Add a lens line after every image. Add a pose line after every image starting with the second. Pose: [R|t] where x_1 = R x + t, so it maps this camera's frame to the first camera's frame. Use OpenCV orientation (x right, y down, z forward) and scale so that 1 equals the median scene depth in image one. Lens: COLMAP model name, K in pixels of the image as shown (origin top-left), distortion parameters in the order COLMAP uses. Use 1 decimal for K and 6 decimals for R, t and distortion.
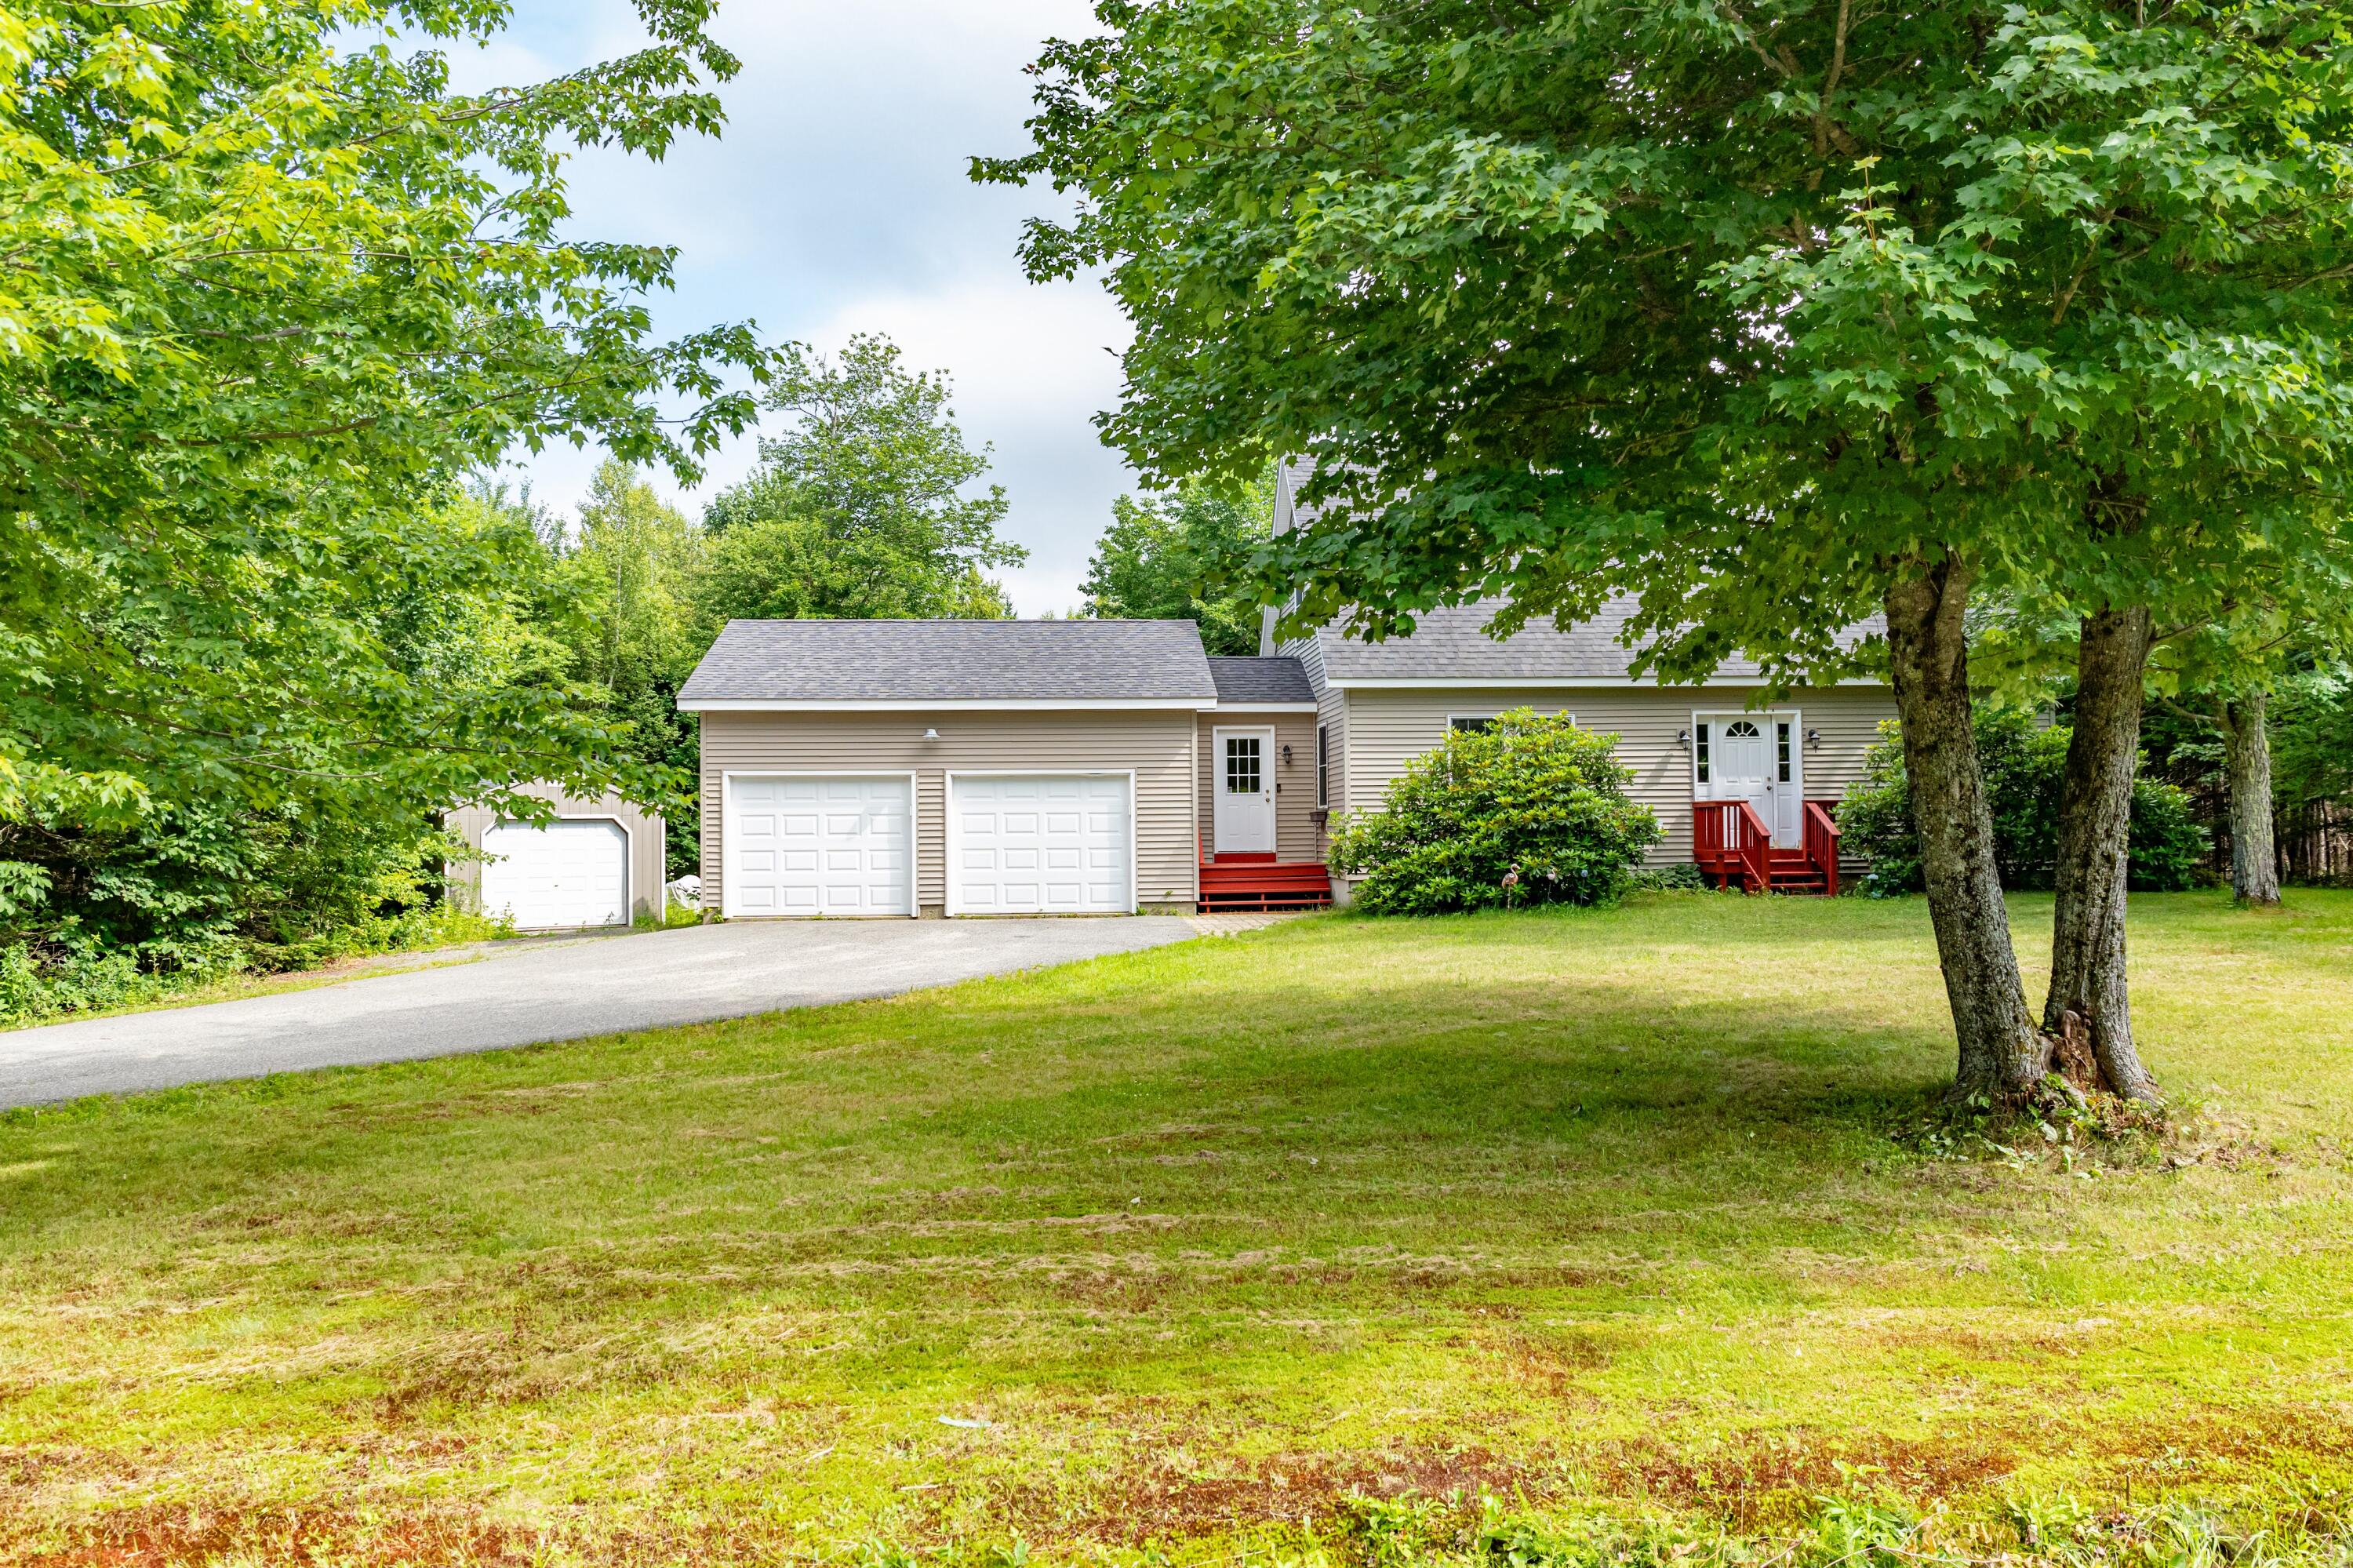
lens RADIAL K [[1607.5, 0, 1176.5], [0, 1607.5, 784.0], [0, 0, 1]] dist [0.004586, -0.076100]
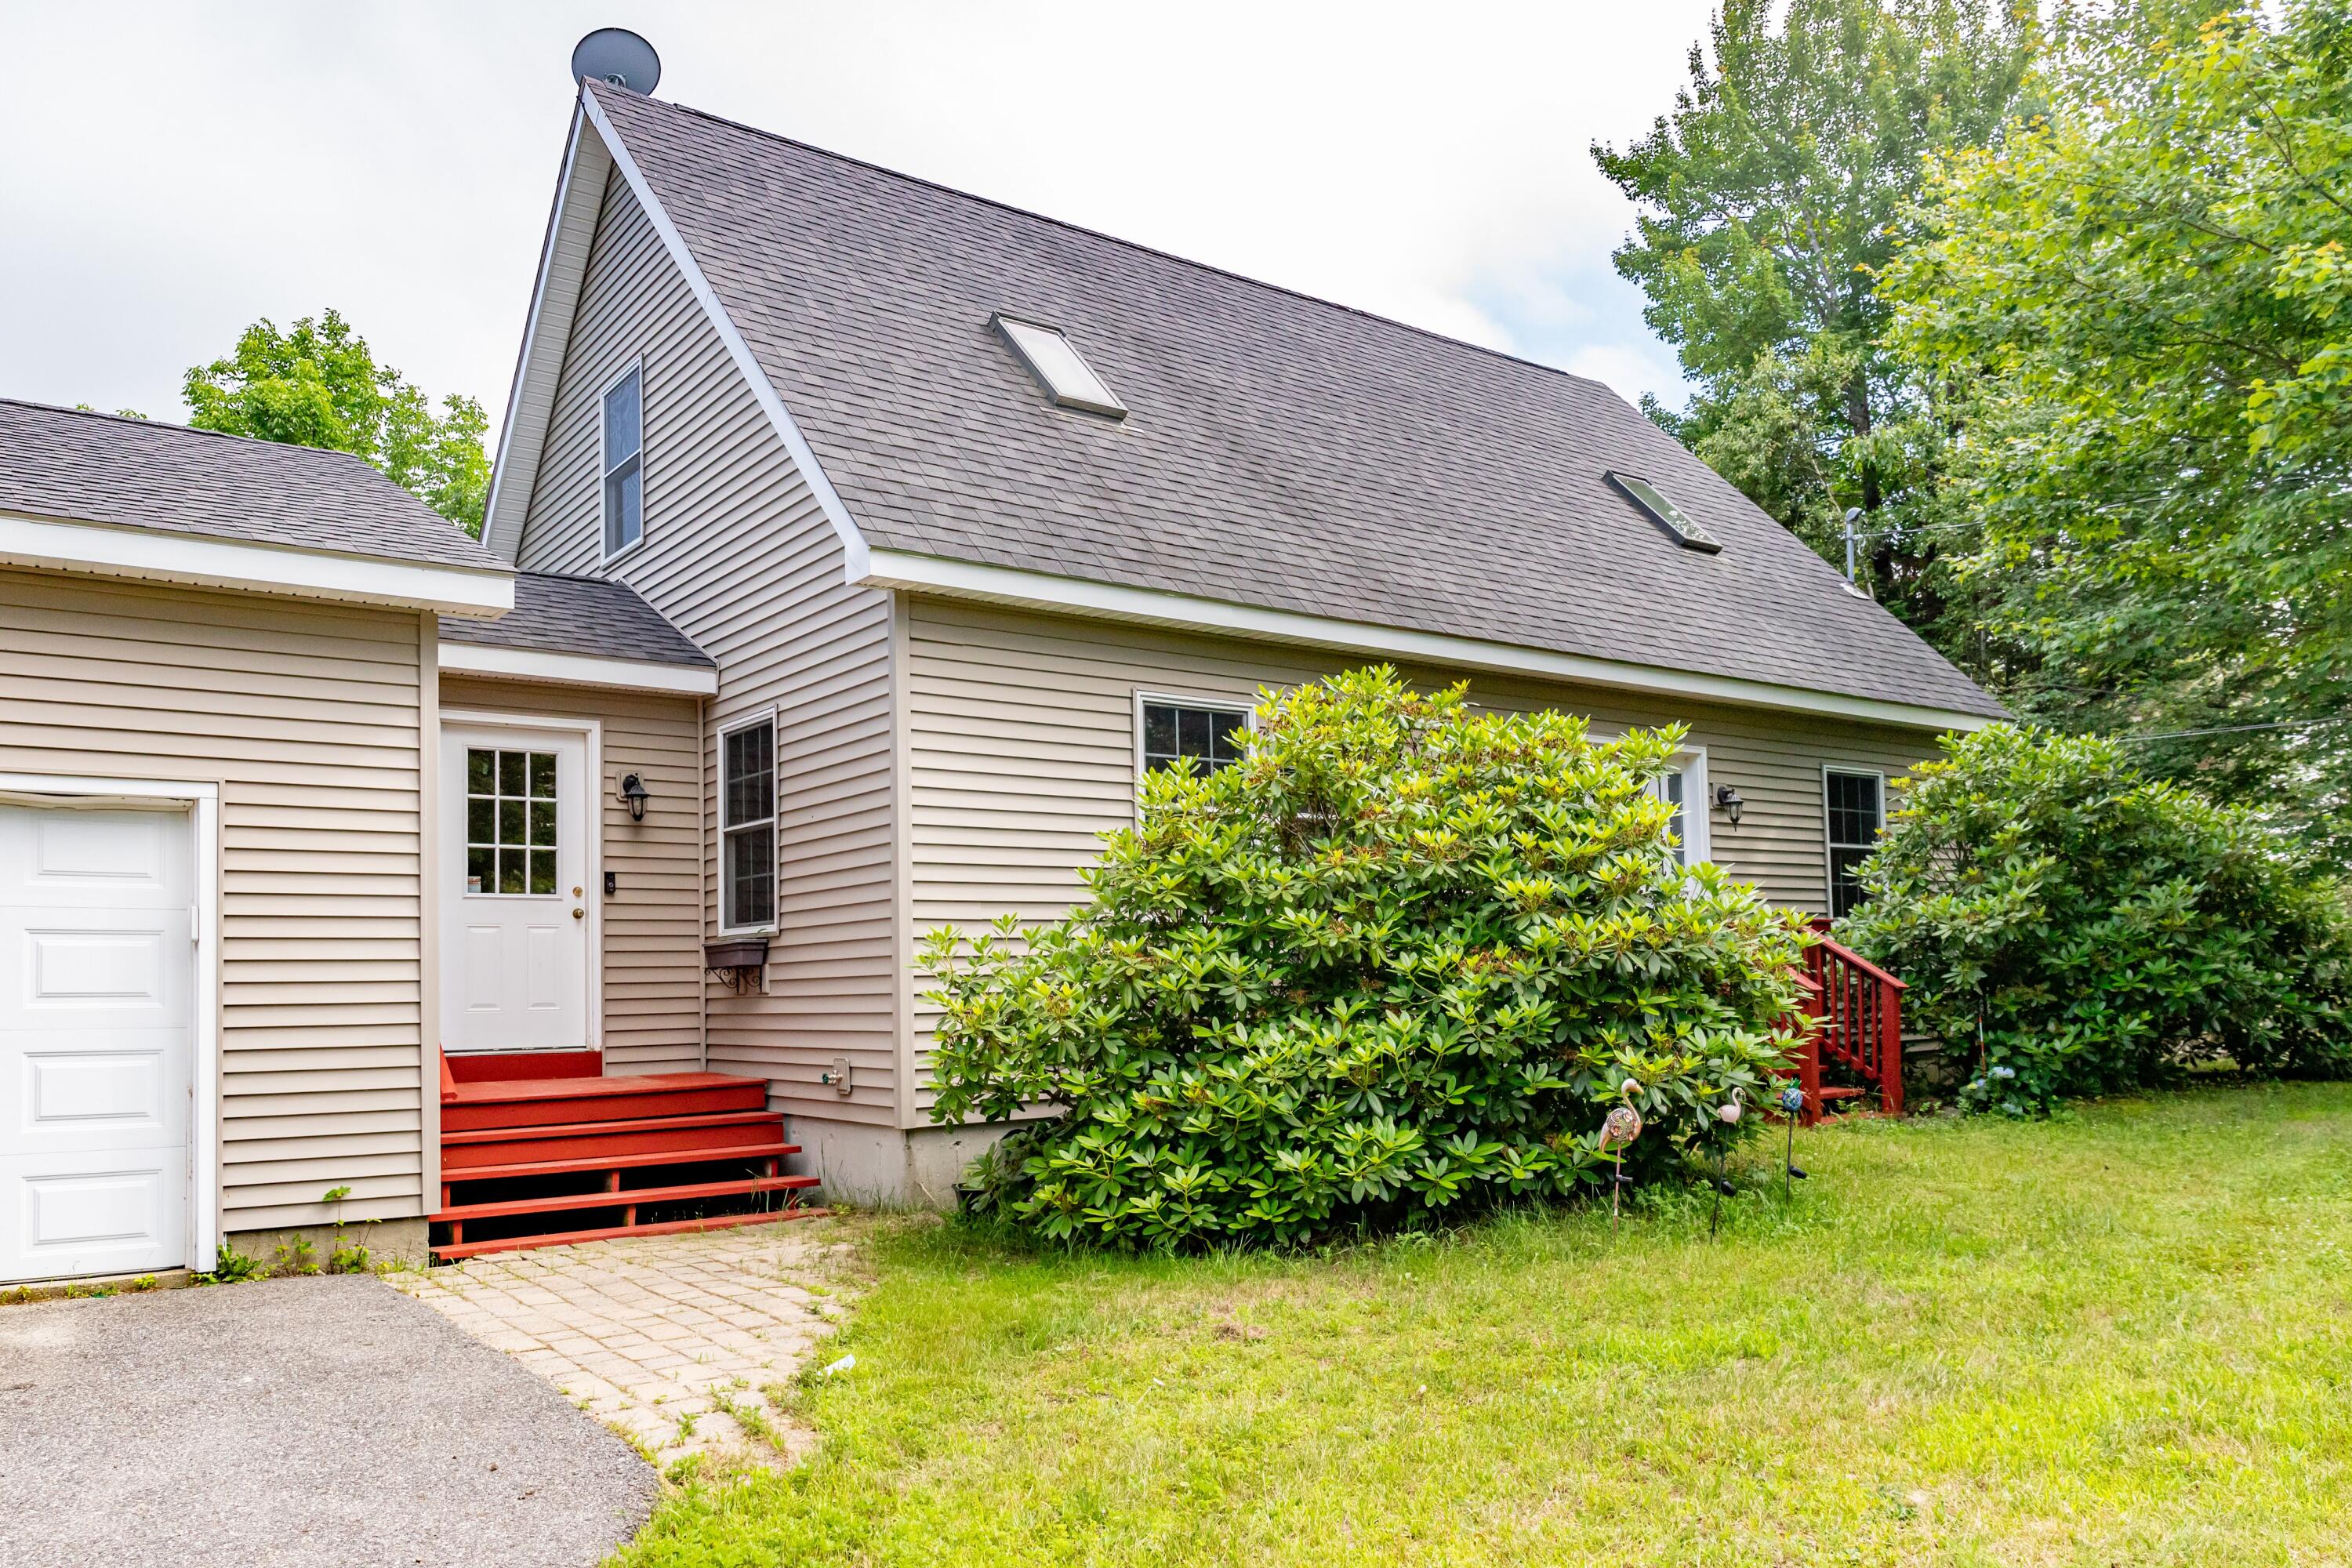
lens RADIAL K [[1663.0, 0, 1139.9], [0, 1663.0, 915.8], [0, 0, 1]] dist [-0.002794, -0.001511]
pose [[0.847281, 0.017433, 0.530859, -0.045597], [-0.004210, 0.999650, -0.026110, 0.022845], [-0.531128, 0.019888, 0.847058, 0.673662]]
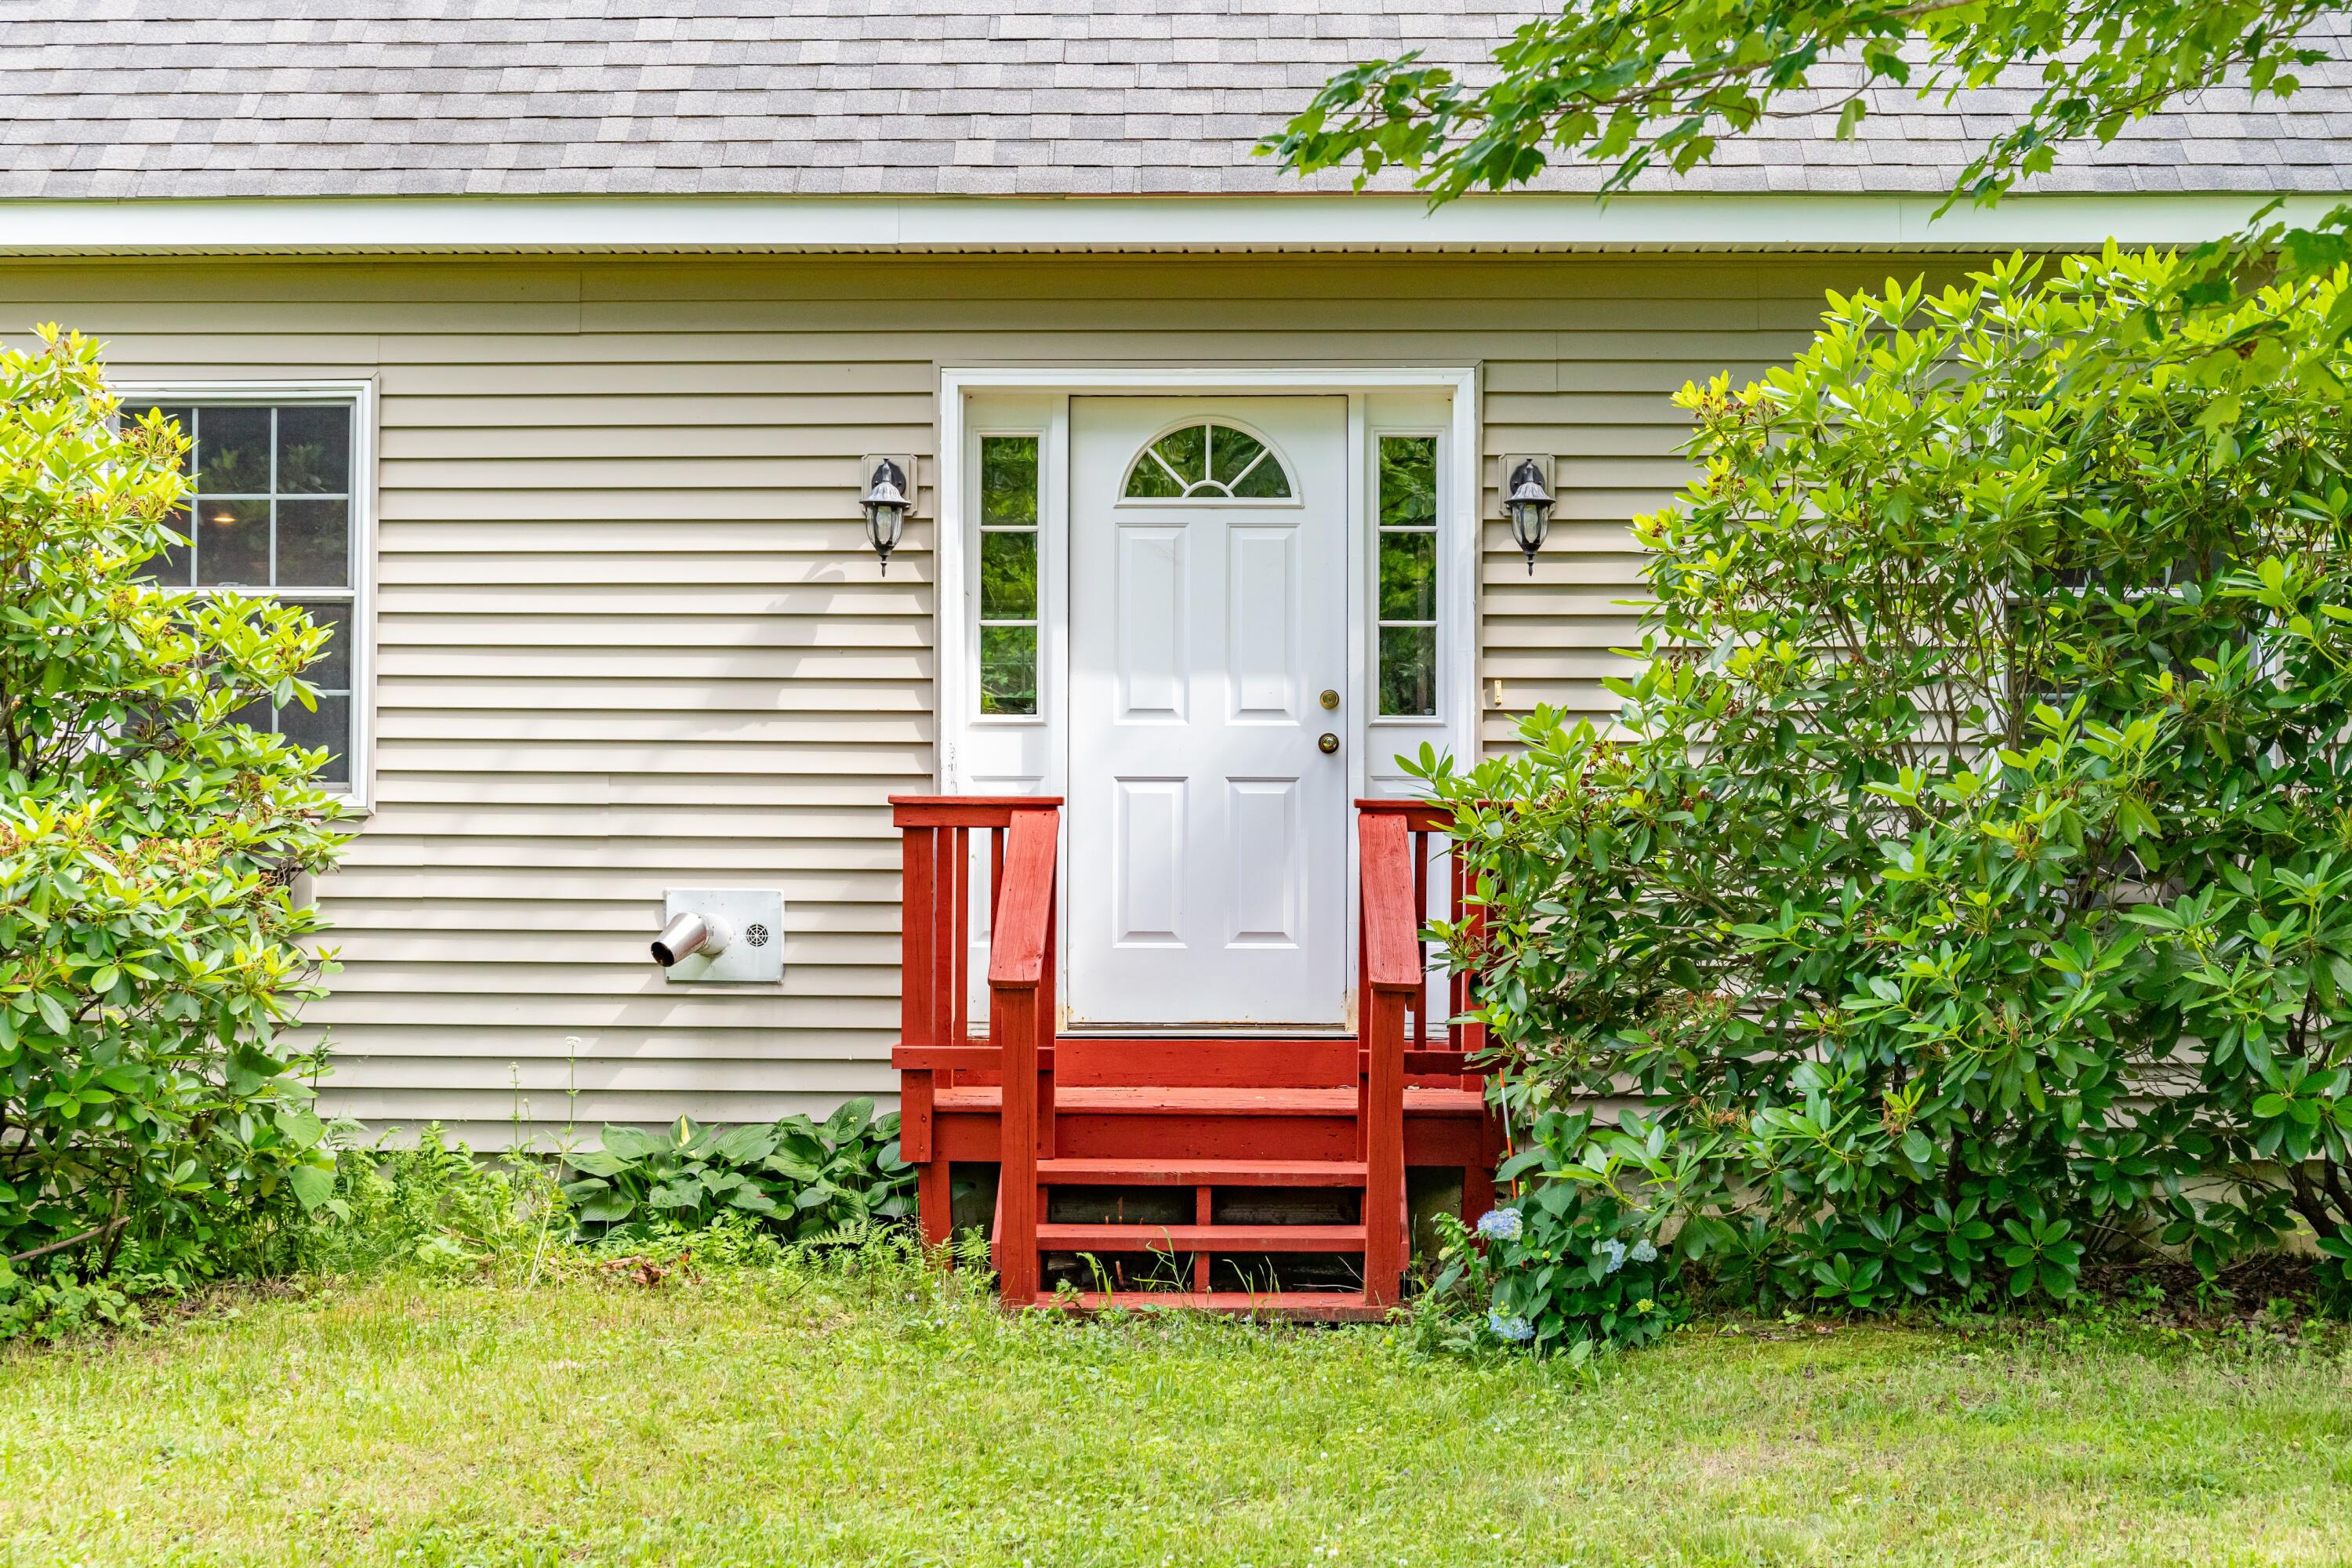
lens RADIAL K [[3516.2, 0, 1176.0], [0, 3516.2, 784.0], [0, 0, 1]] dist [-0.017649, -0.116950]
pose [[0.995338, 0.014619, -0.095336, 0.410455], [-0.014609, 0.999893, 0.000808, 0.007972], [0.095337, 0.000588, 0.995445, 0.566587]]
